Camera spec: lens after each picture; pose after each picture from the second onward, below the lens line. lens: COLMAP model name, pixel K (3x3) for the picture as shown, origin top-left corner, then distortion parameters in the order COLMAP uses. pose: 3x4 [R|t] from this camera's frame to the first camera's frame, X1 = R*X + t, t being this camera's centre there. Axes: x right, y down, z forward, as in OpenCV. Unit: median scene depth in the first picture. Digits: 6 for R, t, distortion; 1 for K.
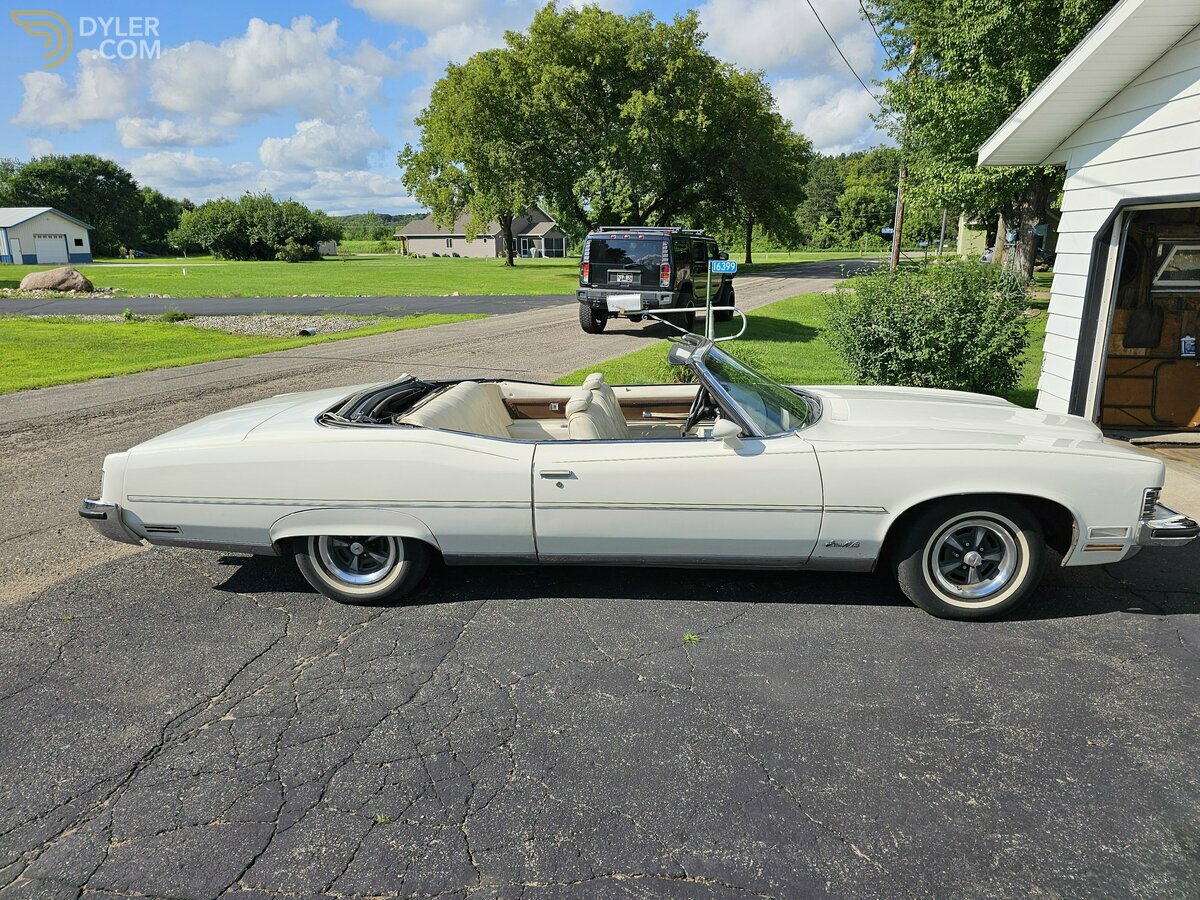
lens RADIAL K [[824.6, 0, 614.8], [0, 824.6, 447.8], [0, 0, 1]] dist [0.067535, -0.065832]
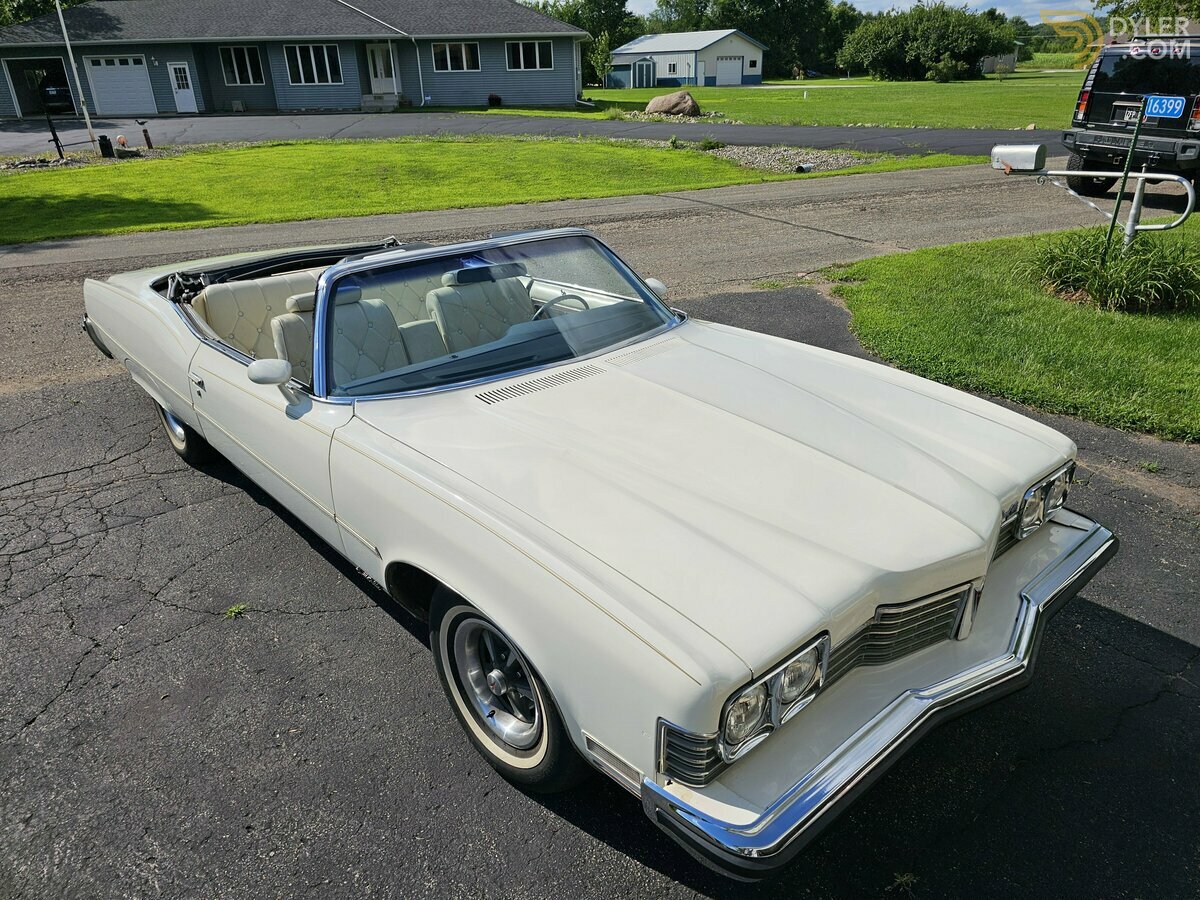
lens RADIAL K [[825.9, 0, 601.0], [0, 825.9, 471.0], [0, 0, 1]] dist [0.039115, -0.041261]
pose [[0.705317, 0.300307, -0.642140, 0.178564], [-0.152708, 0.948934, 0.276052, -0.040165], [0.692248, -0.096644, 0.715159, 0.142910]]
